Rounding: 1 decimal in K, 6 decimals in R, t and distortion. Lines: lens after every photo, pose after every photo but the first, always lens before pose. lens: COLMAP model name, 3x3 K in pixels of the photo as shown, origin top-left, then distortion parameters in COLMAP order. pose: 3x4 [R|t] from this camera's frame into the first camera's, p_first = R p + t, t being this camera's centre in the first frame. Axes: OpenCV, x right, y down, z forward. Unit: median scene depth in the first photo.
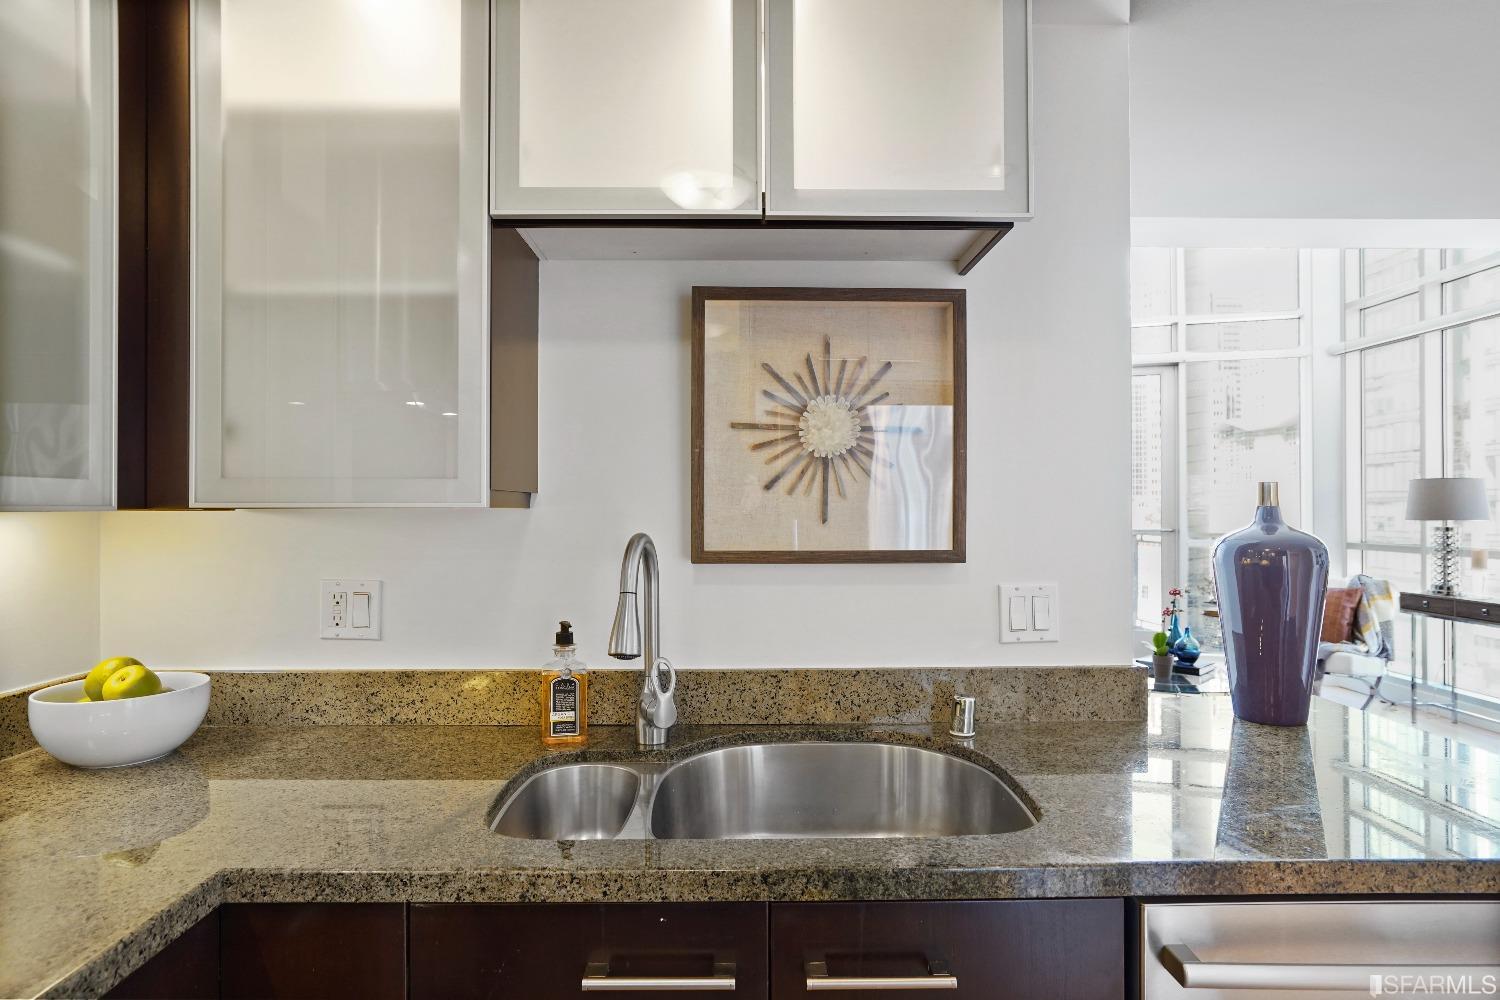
lens RADIAL K [[831.3, 0, 750.3], [0, 831.3, 515.4], [0, 0, 1]] dist [-0.004799, 0.000058]
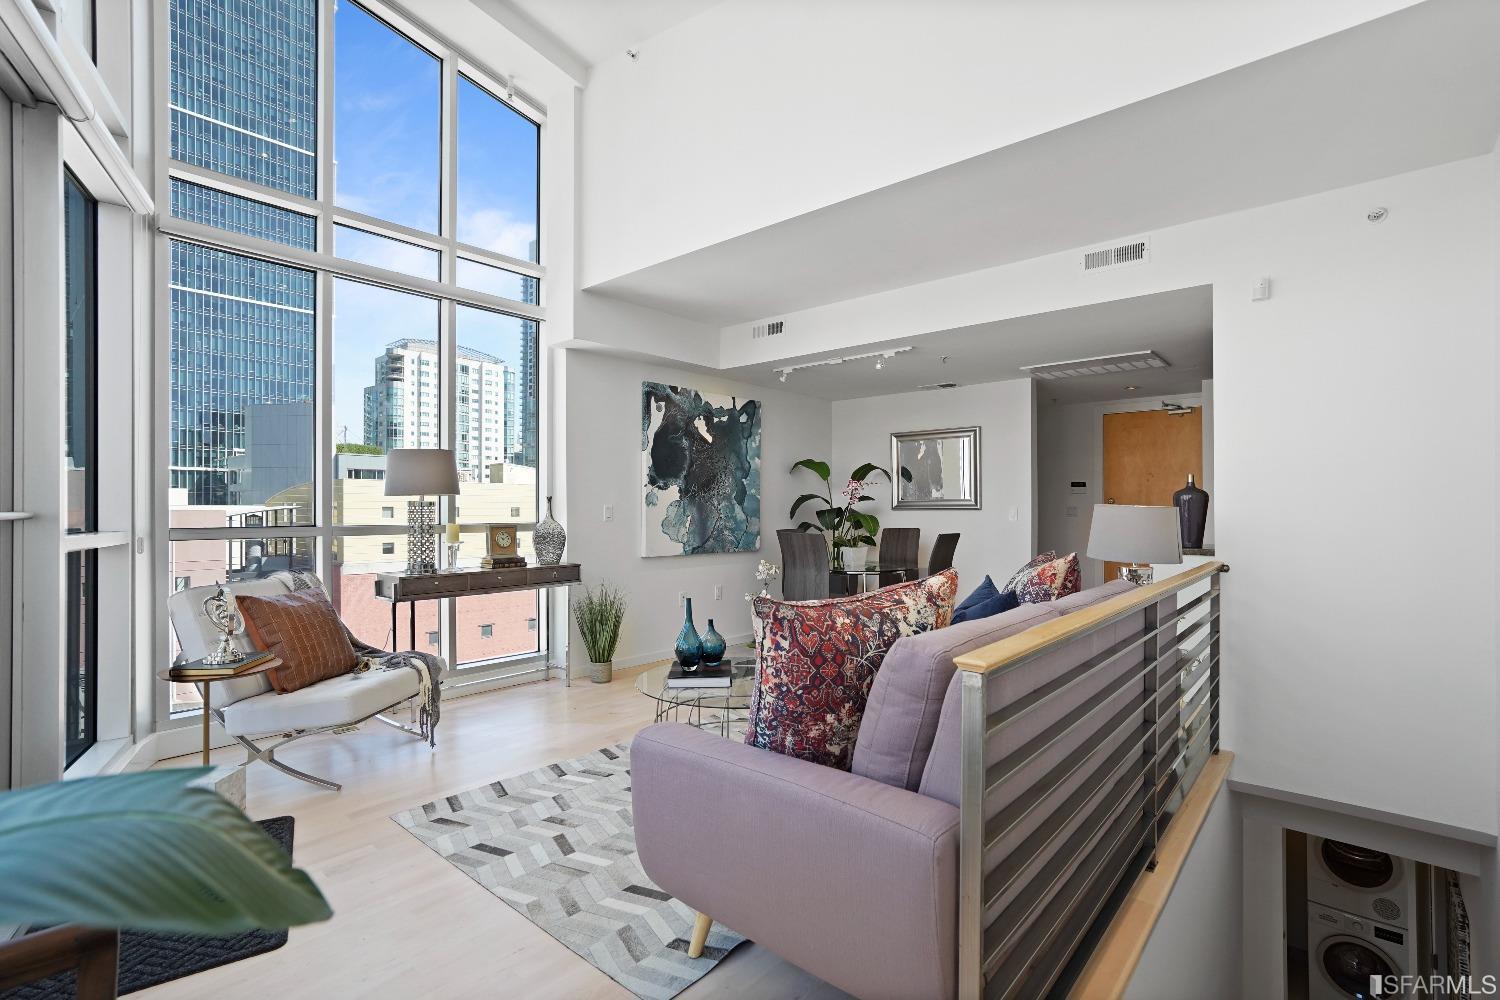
lens RADIAL K [[703.9, 0, 750.5], [0, 703.9, 507.5], [0, 0, 1]] dist [-0.050737, 0.036179]
pose [[-0.740818, 0.009466, 0.671639, 0.096960], [0.008034, 0.999954, -0.005232, 0.083825], [-0.671657, 0.001520, -0.740860, 4.137459]]
